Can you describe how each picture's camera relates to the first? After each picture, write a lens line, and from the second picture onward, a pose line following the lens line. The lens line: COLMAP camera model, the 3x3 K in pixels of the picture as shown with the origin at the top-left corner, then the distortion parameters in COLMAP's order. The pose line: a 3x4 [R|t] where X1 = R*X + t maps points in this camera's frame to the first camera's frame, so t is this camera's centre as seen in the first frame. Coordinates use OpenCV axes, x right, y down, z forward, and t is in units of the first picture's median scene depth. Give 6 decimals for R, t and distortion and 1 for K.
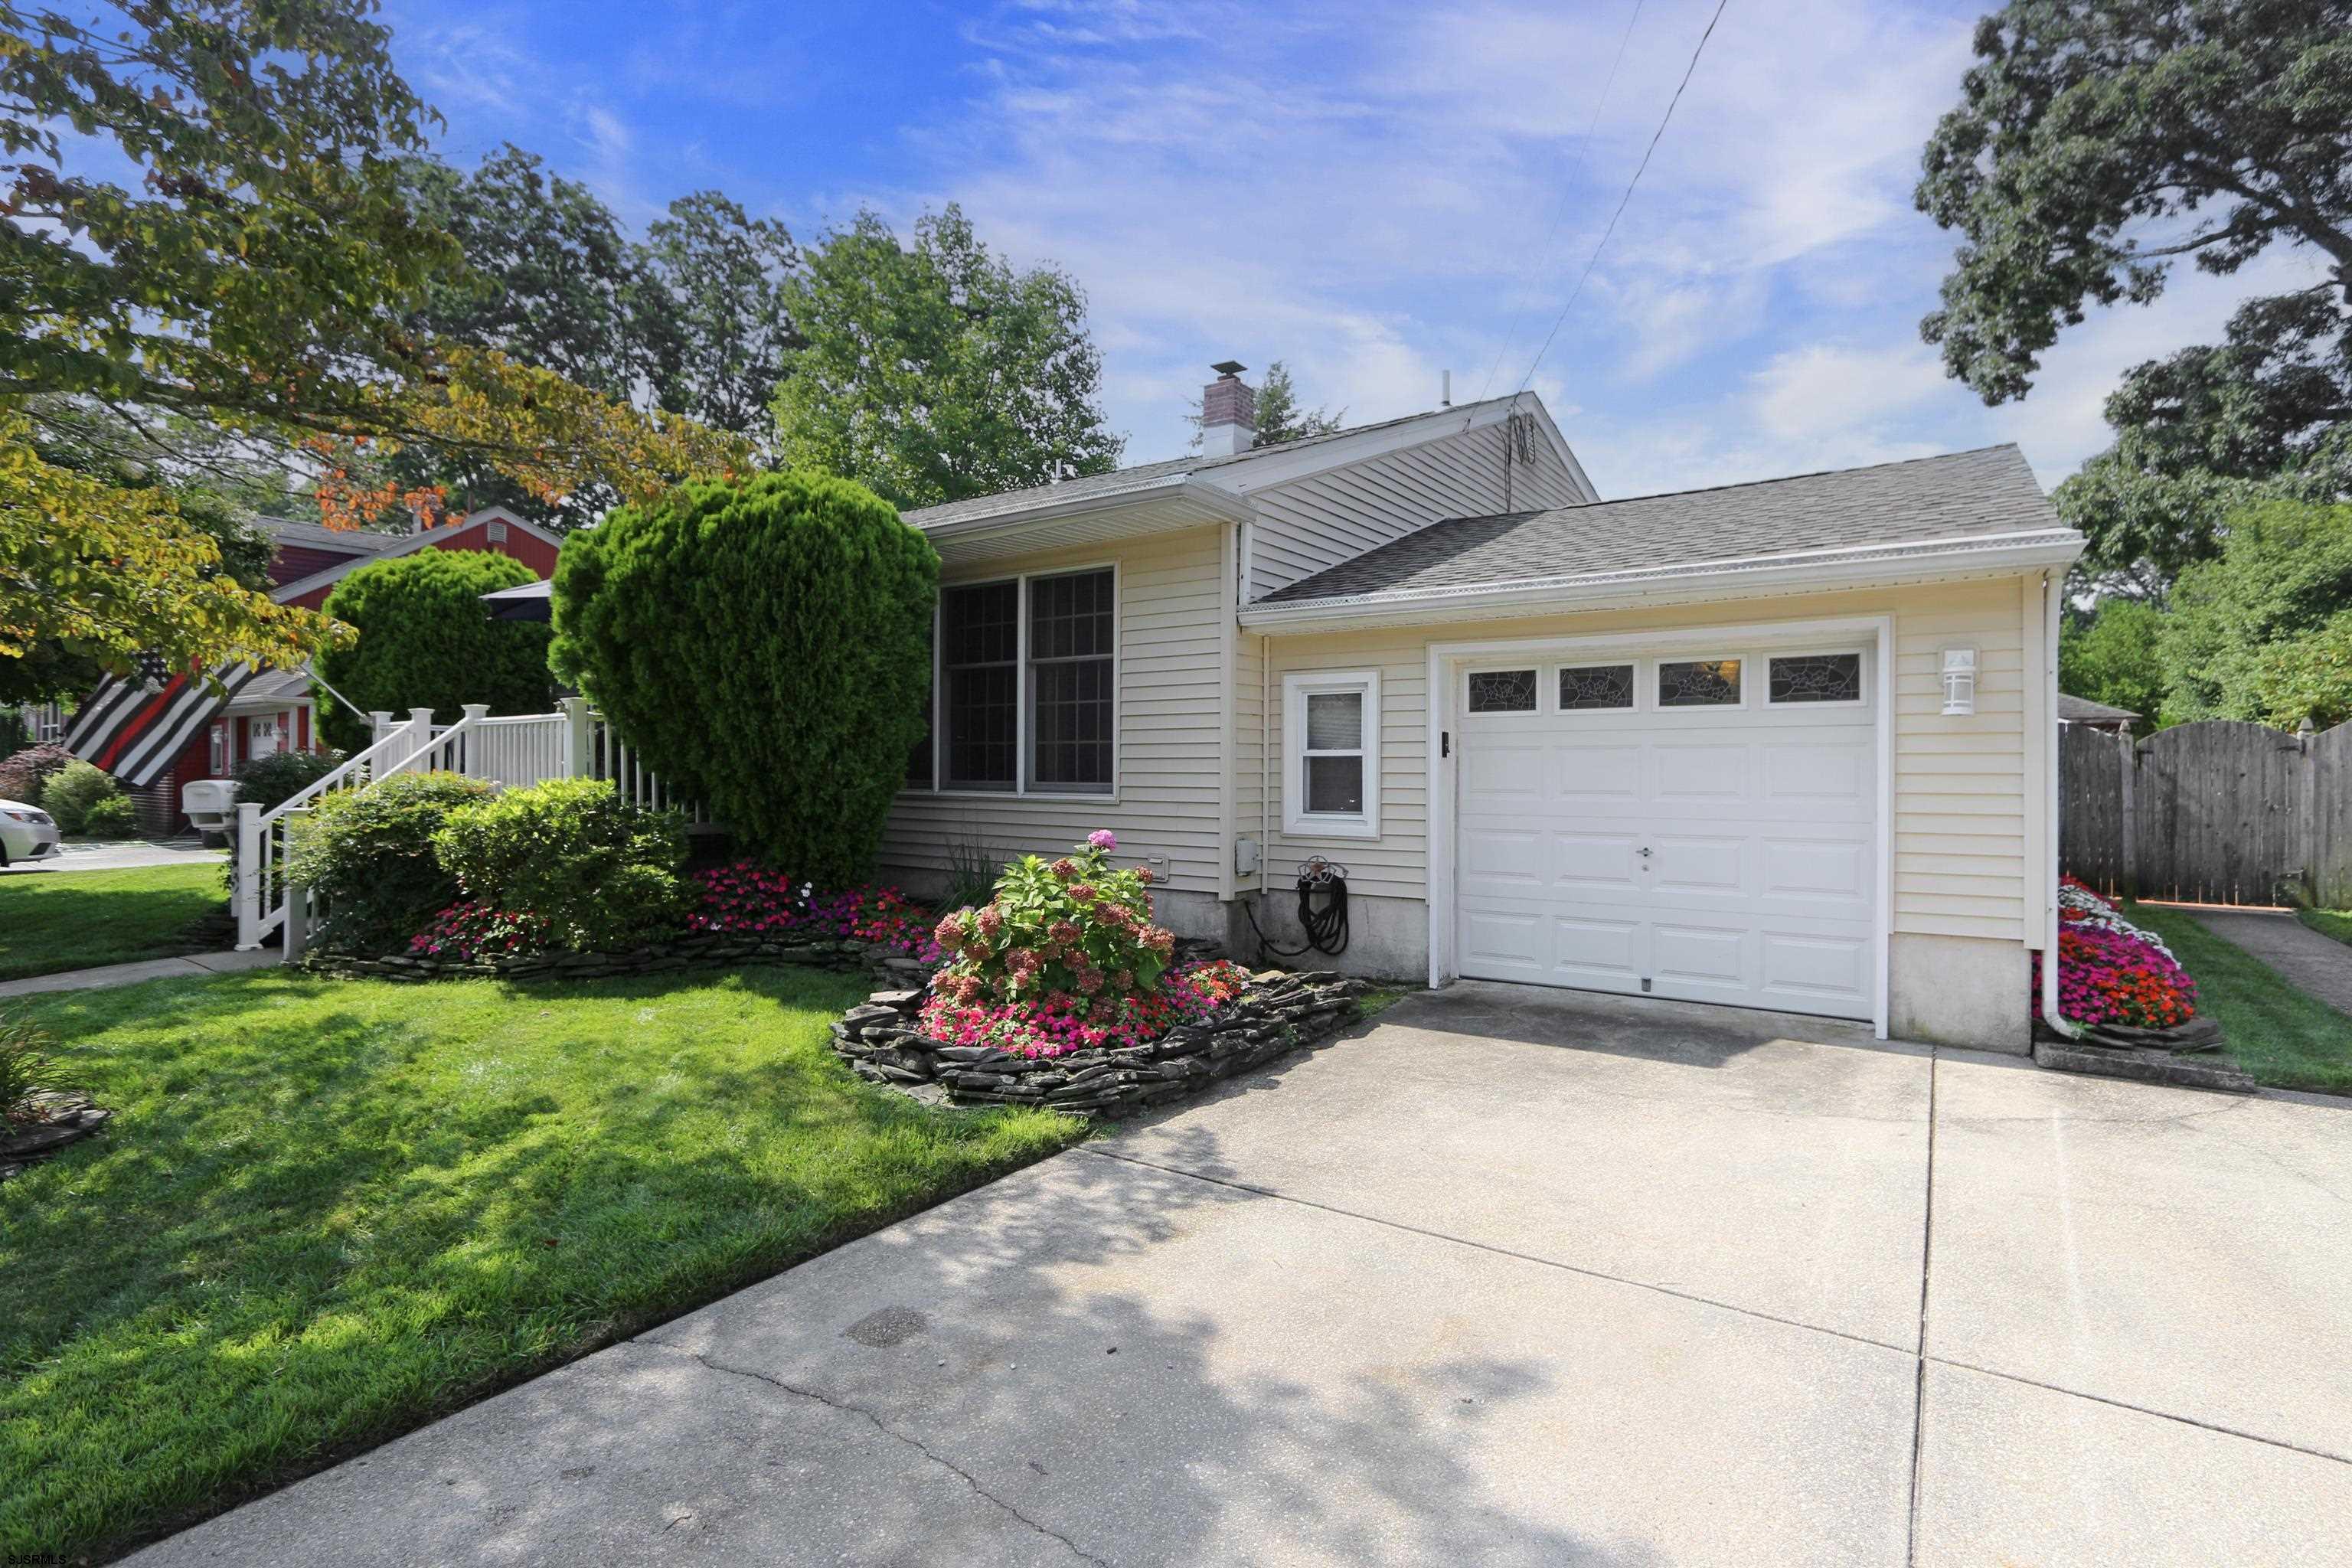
lens RADIAL K [[1104.2, 0, 1204.3], [0, 1104.2, 770.8], [0, 0, 1]] dist [-0.019399, -0.000020]
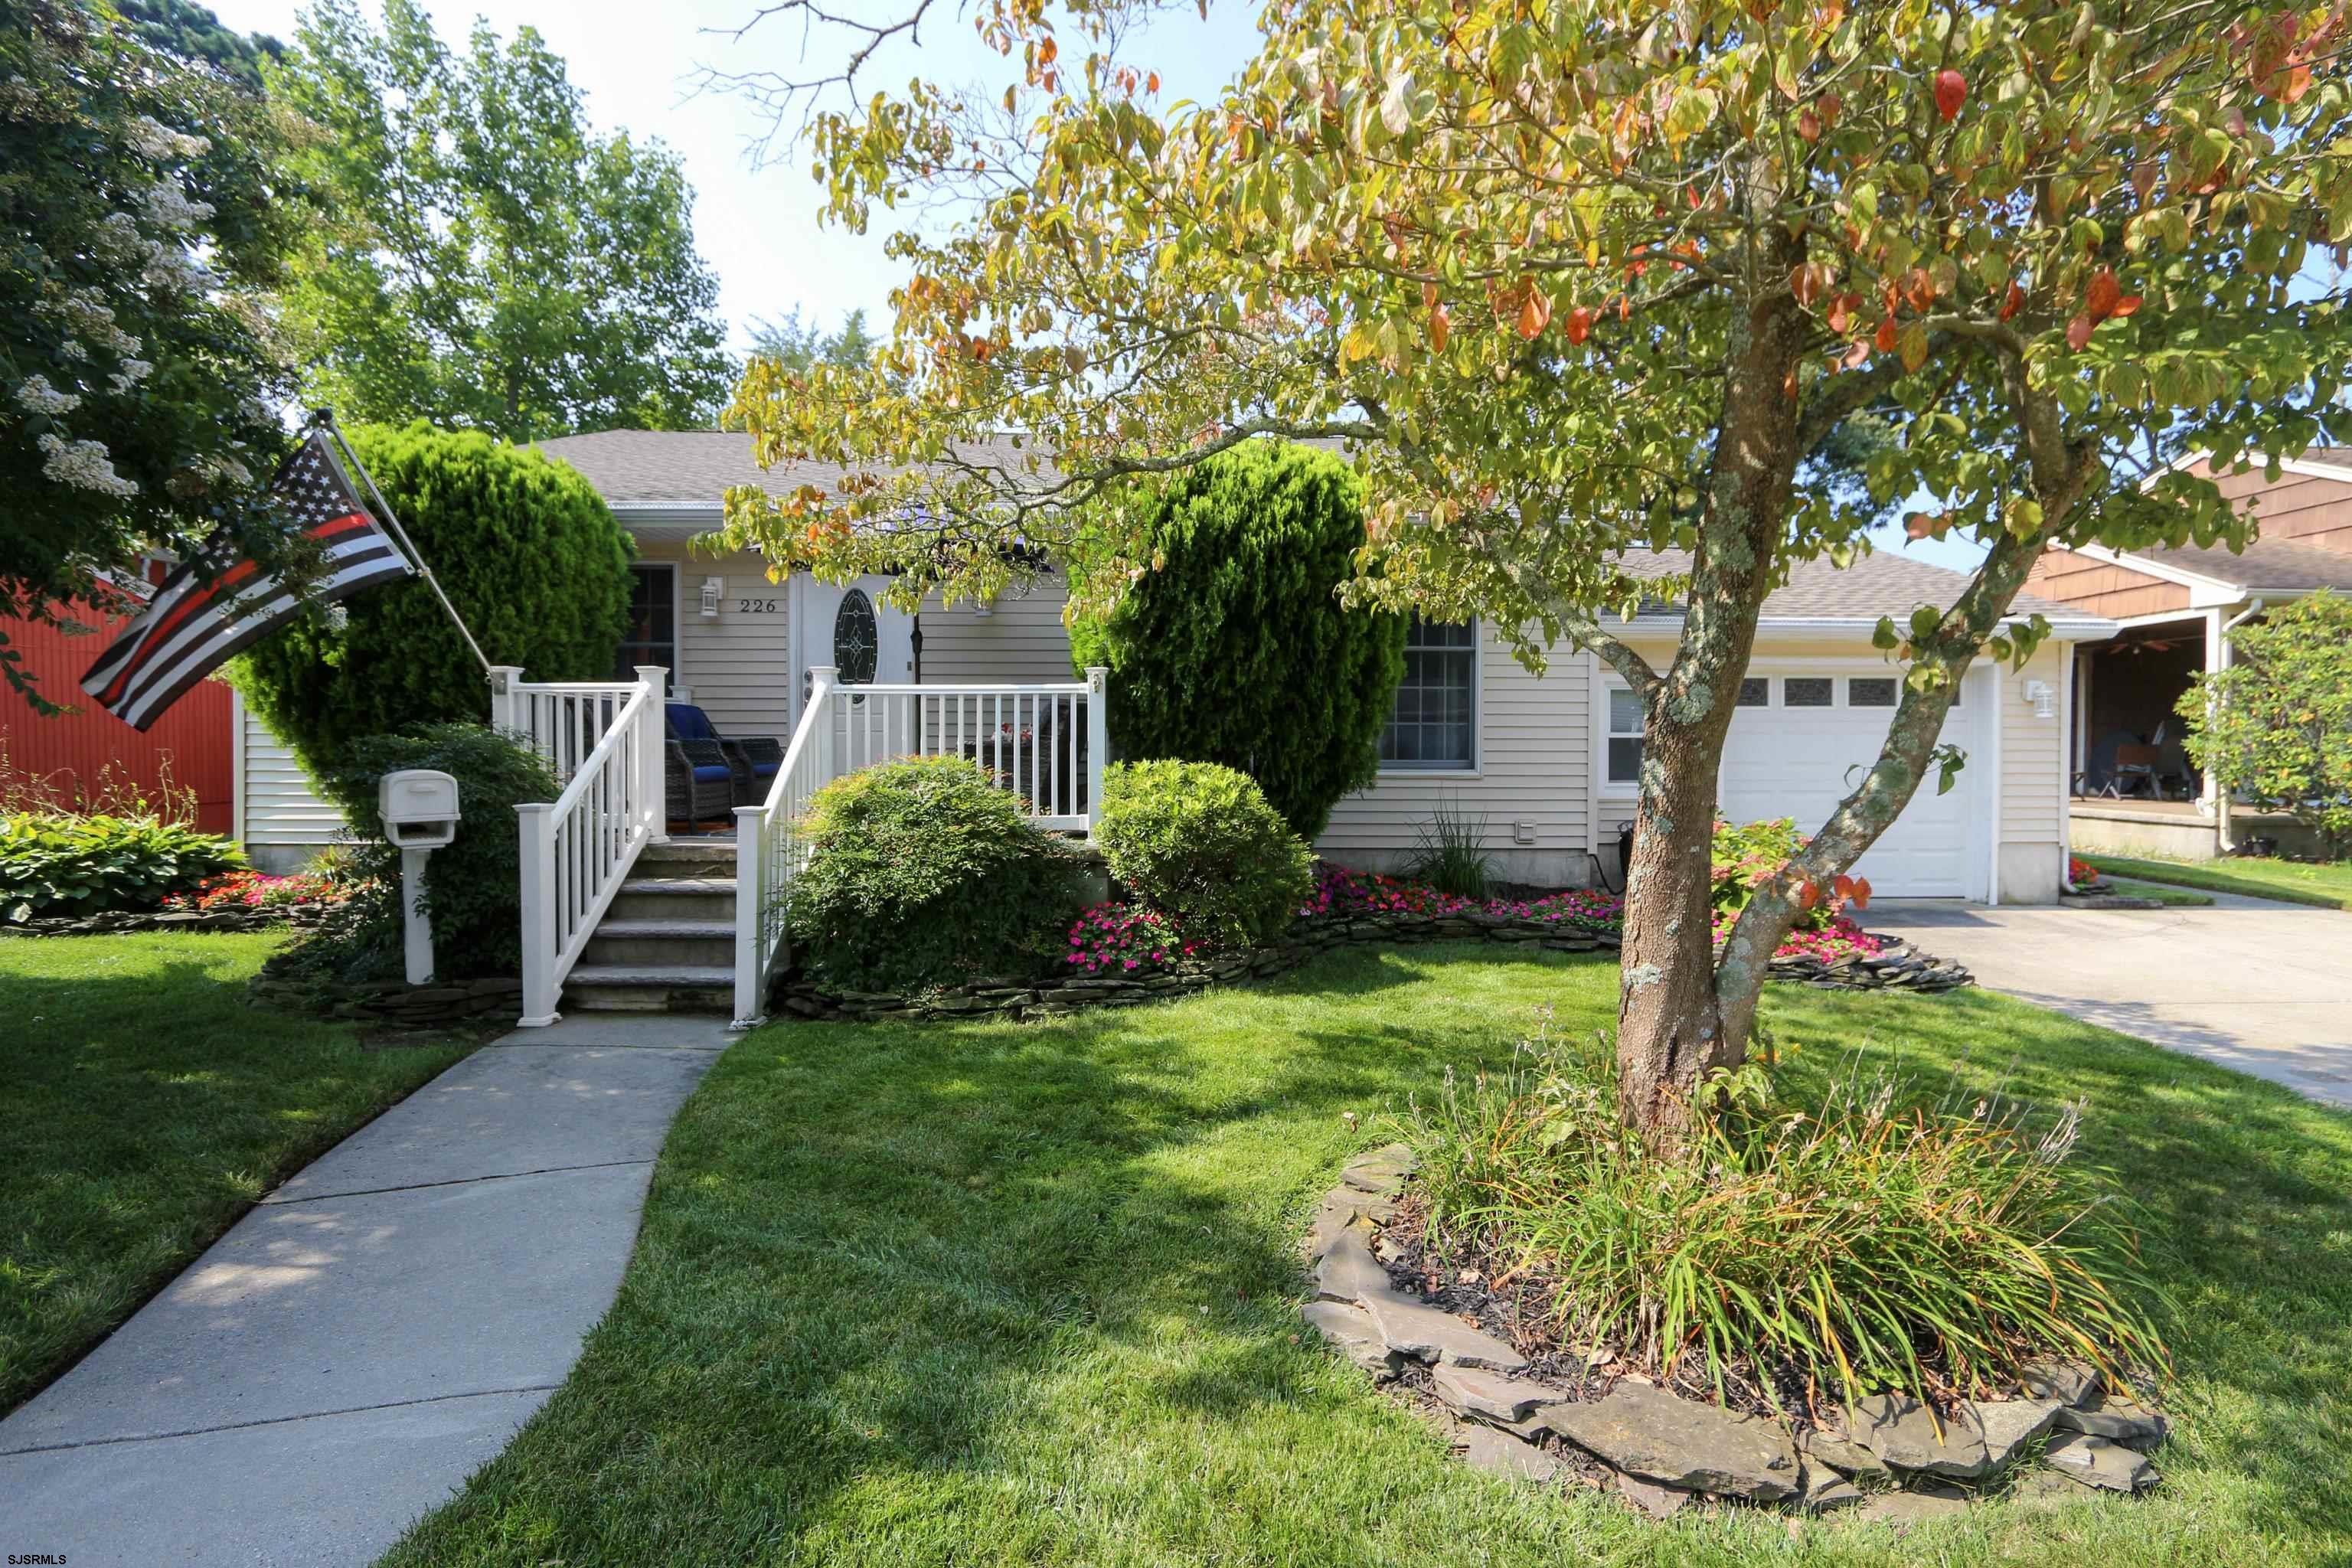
lens RADIAL K [[1103.7, 0, 1221.7], [0, 1103.7, 778.6], [0, 0, 1]] dist [-0.018770, 0.000175]
pose [[0.809752, -0.020093, 0.586429, -0.901287], [0.001470, 0.999480, 0.032214, -0.007864], [-0.586771, -0.025224, 0.809360, 0.218641]]
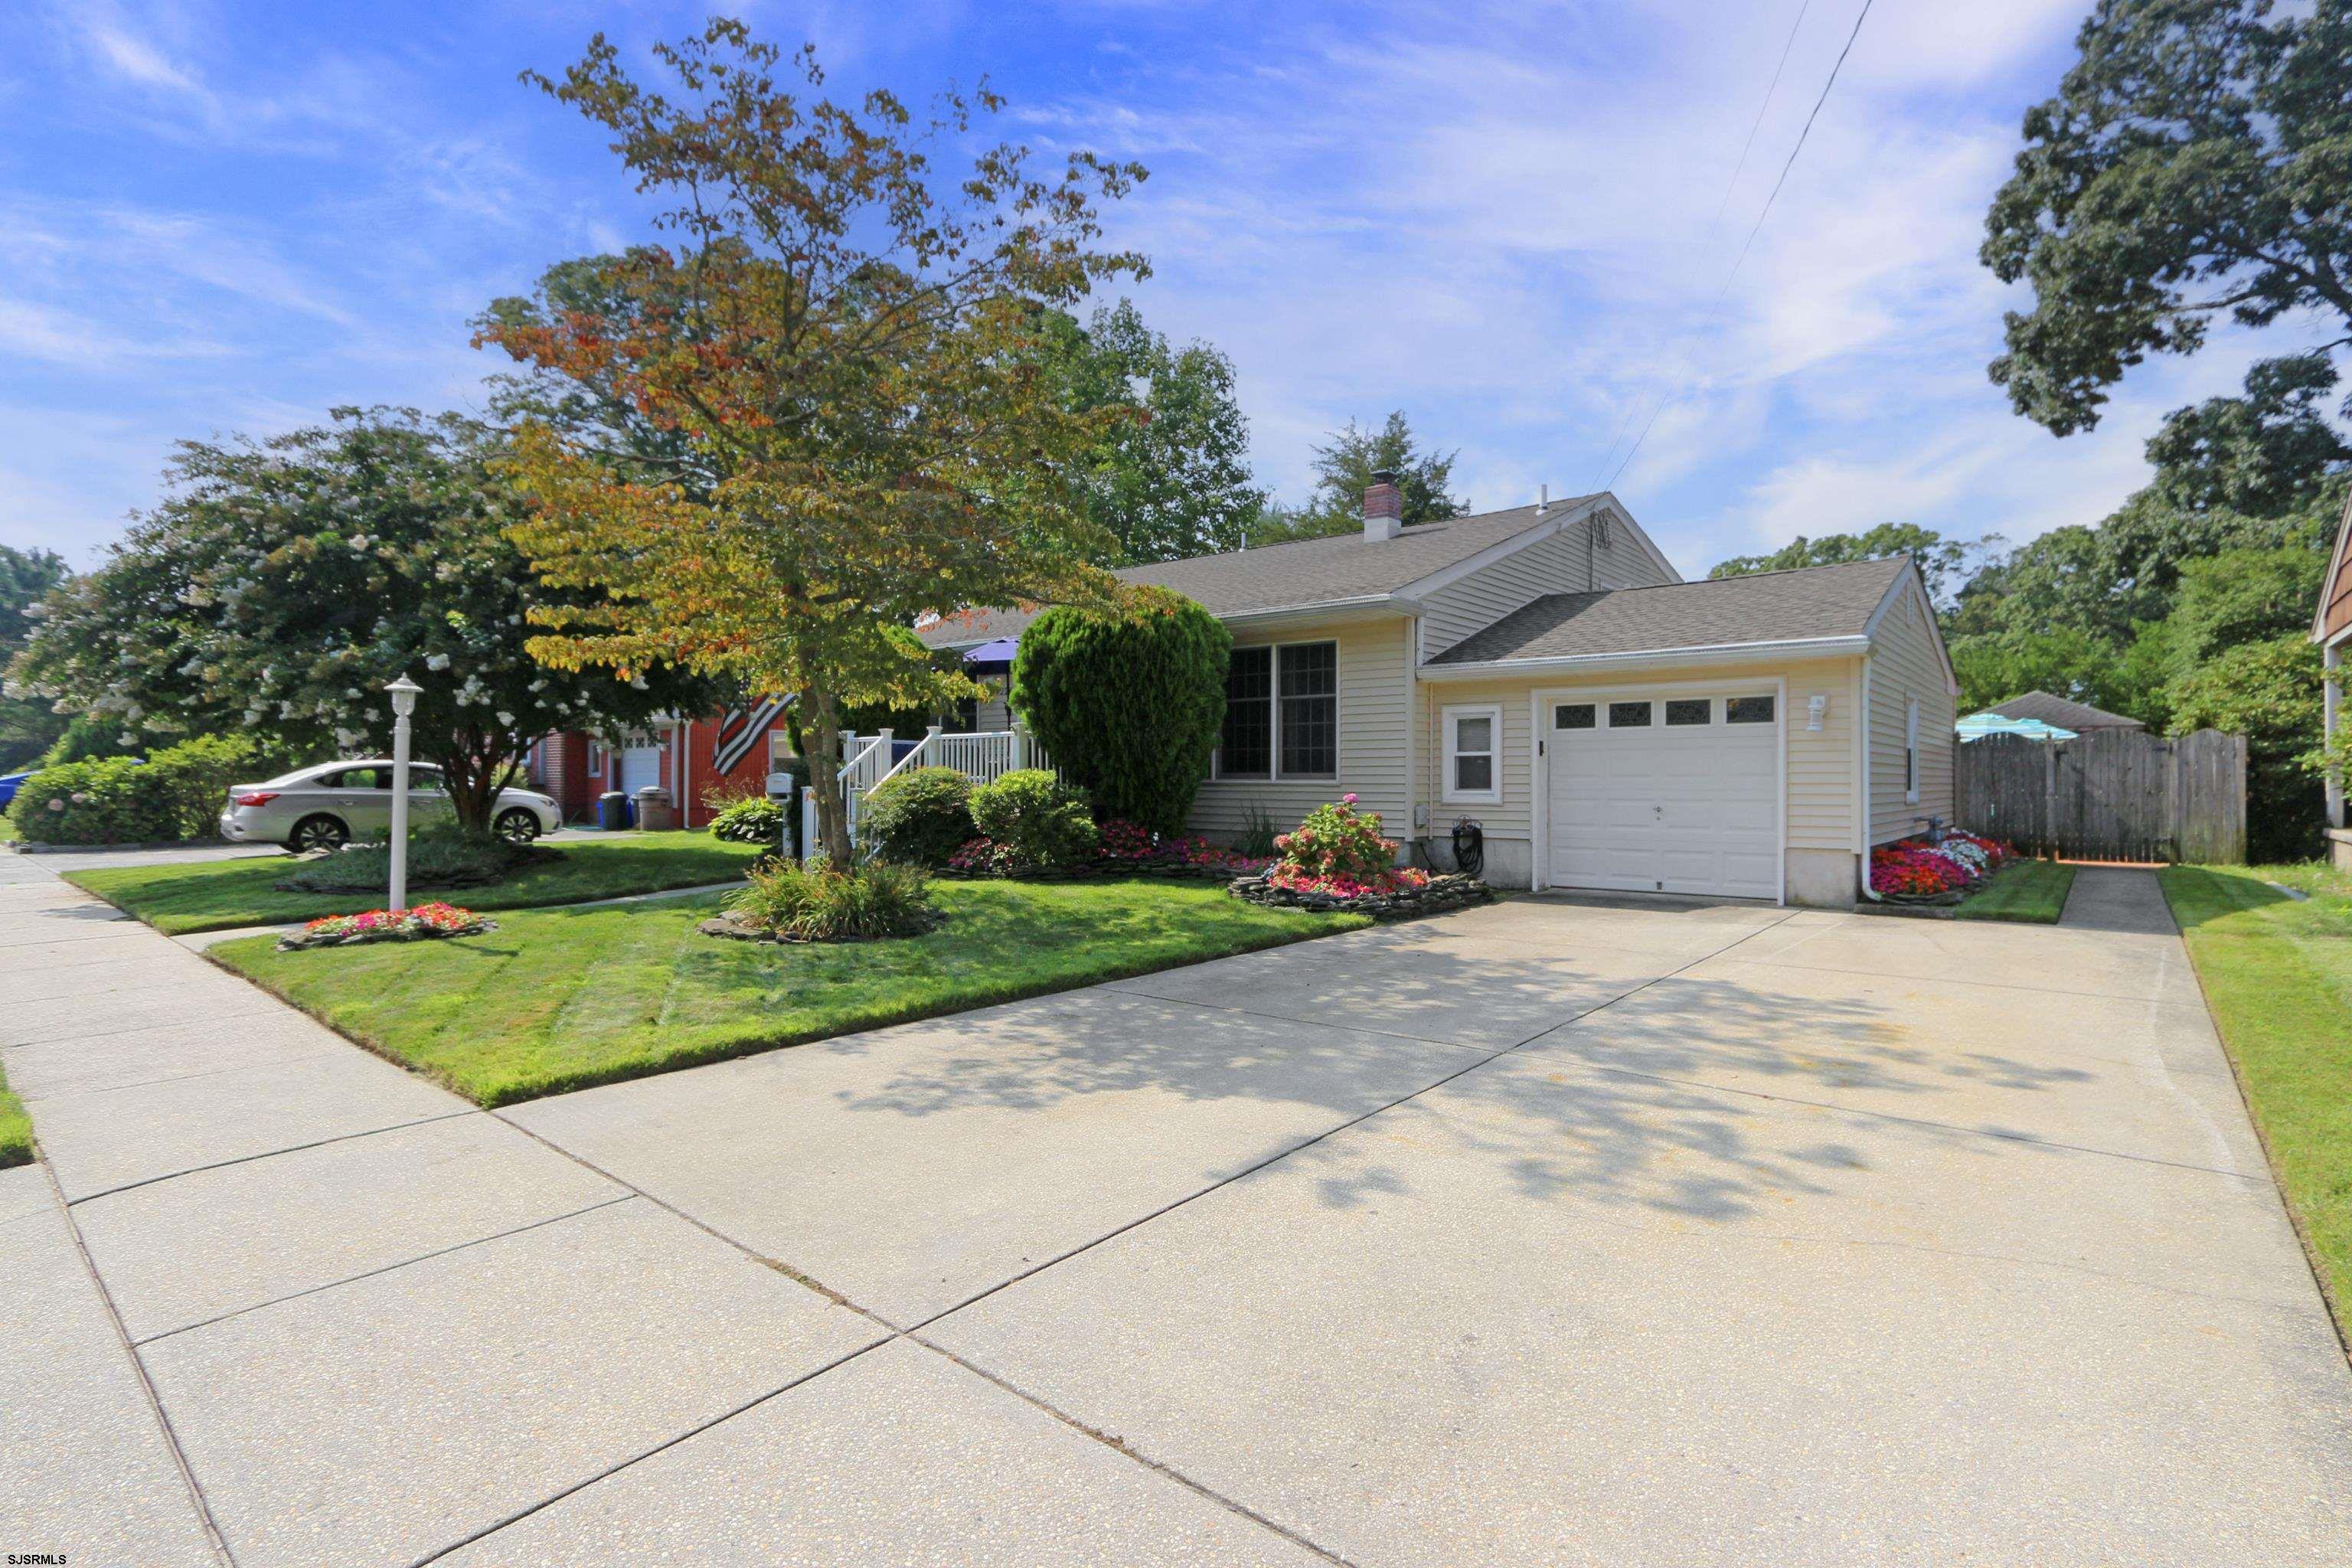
lens RADIAL K [[1136.5, 0, 1211.0], [0, 1136.5, 776.8], [0, 0, 1]] dist [-0.014843, 0.000523]
pose [[0.997011, -0.002204, -0.077232, -0.128129], [0.001842, 0.999987, -0.004757, 0.022957], [0.077242, 0.004601, 0.997002, -0.650244]]
